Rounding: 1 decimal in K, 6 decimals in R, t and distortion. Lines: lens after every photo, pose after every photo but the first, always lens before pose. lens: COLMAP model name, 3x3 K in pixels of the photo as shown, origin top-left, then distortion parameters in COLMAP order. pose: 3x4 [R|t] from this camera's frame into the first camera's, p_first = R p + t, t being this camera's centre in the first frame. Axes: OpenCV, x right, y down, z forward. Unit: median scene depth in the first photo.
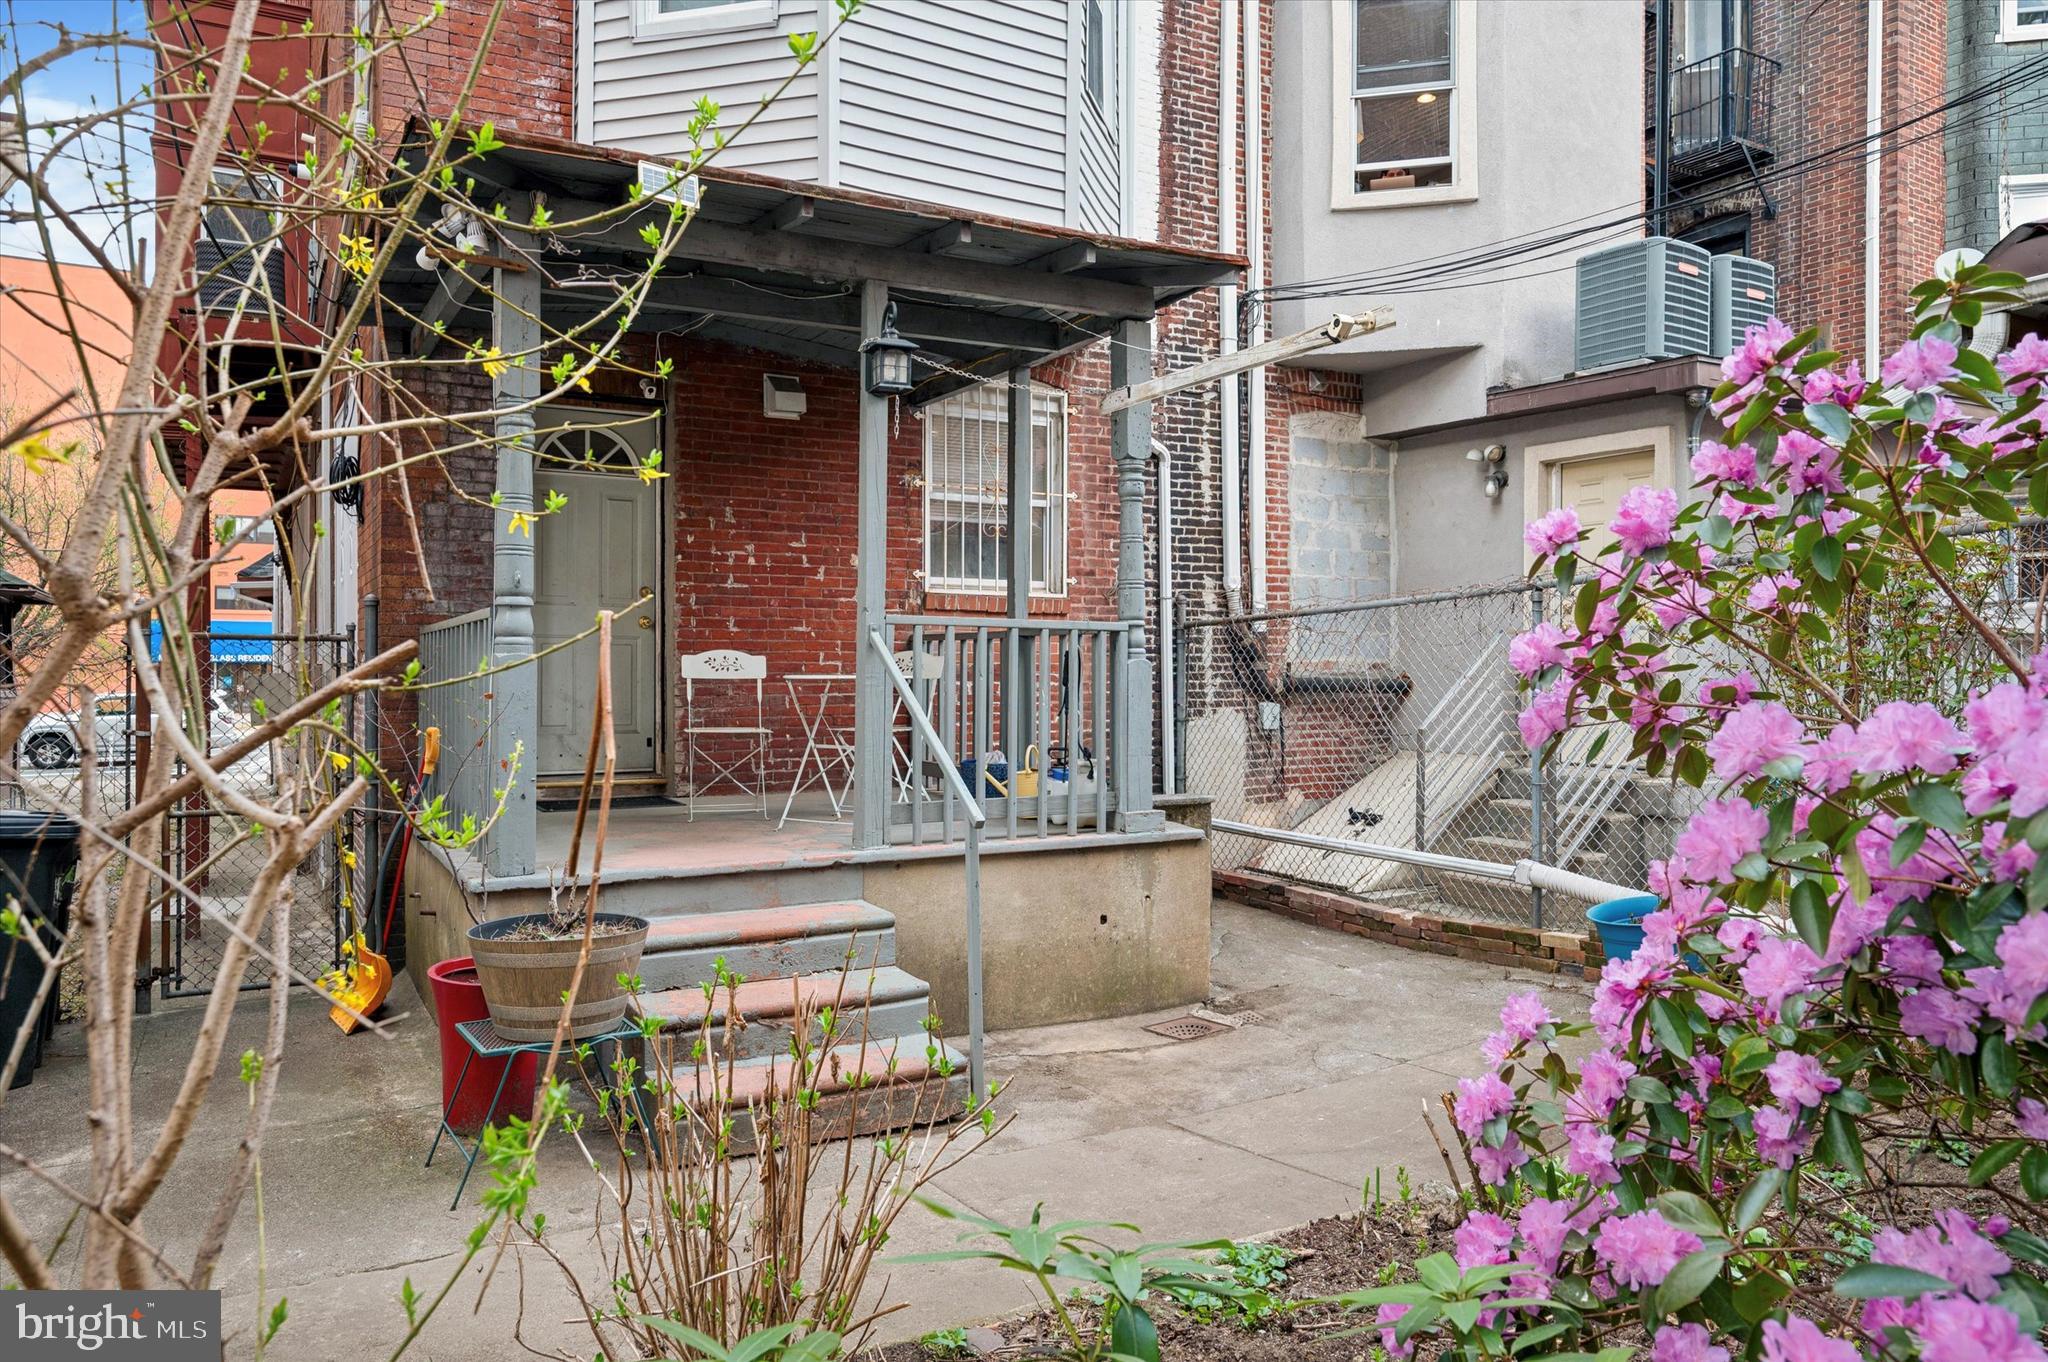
lens RADIAL K [[1372.1, 0, 1017.6], [0, 1372.1, 664.8], [0, 0, 1]] dist [0.005636, 0.000129]
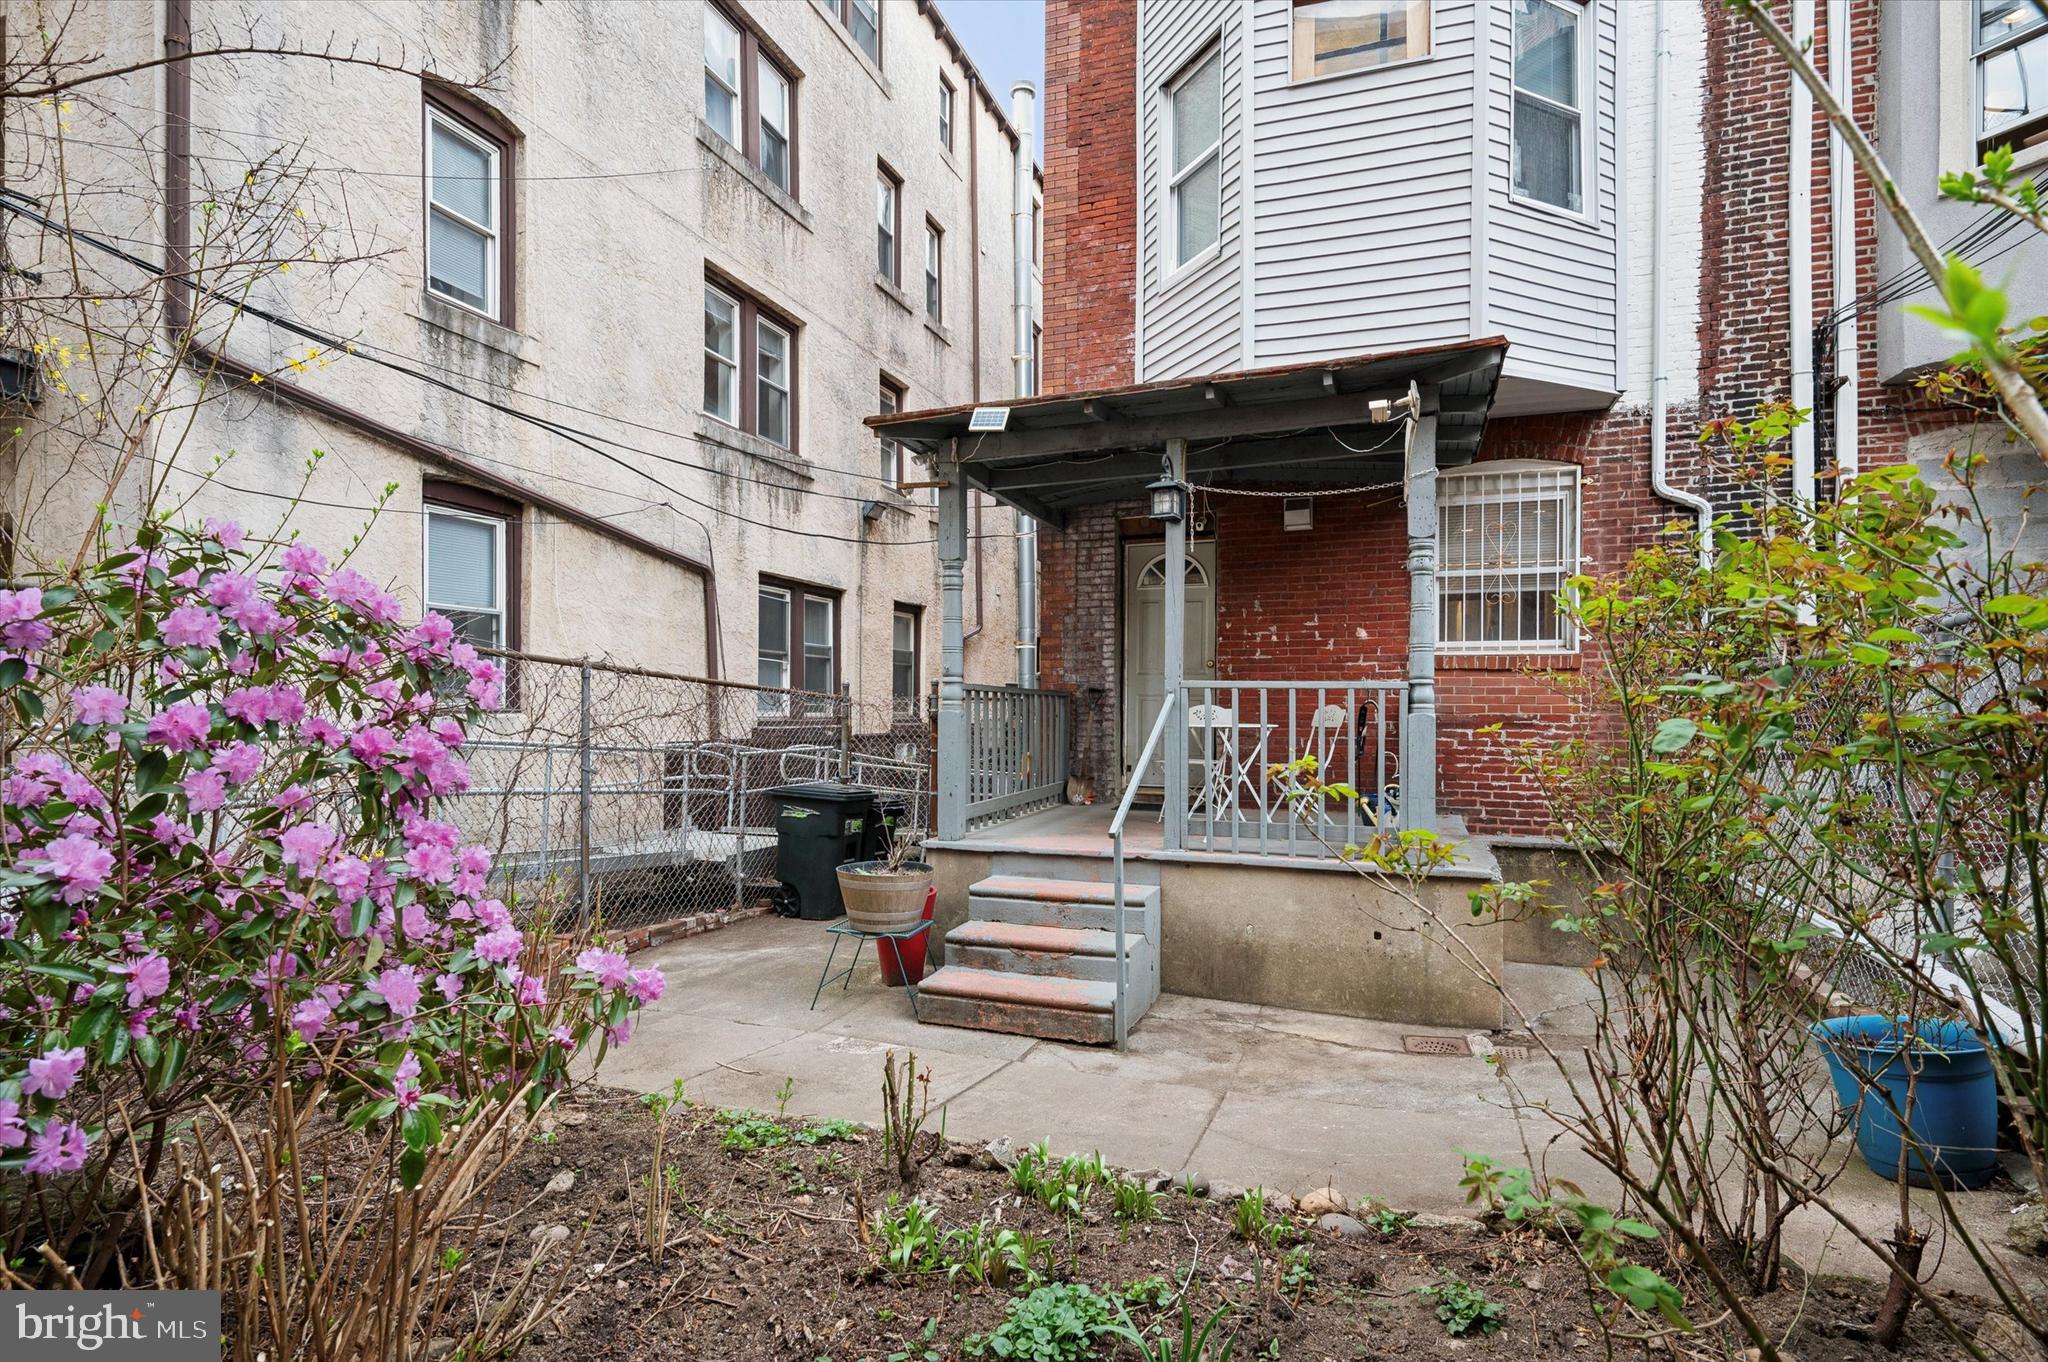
lens RADIAL K [[1008.1, 0, 1024.7], [0, 1008.1, 703.2], [0, 0, 1]] dist [0.000811, 0.000623]
pose [[0.642120, -0.002239, -0.766601, 0.367327], [0.000954, 0.999997, -0.002122, -0.008136], [0.766604, 0.000631, 0.642120, 0.148178]]
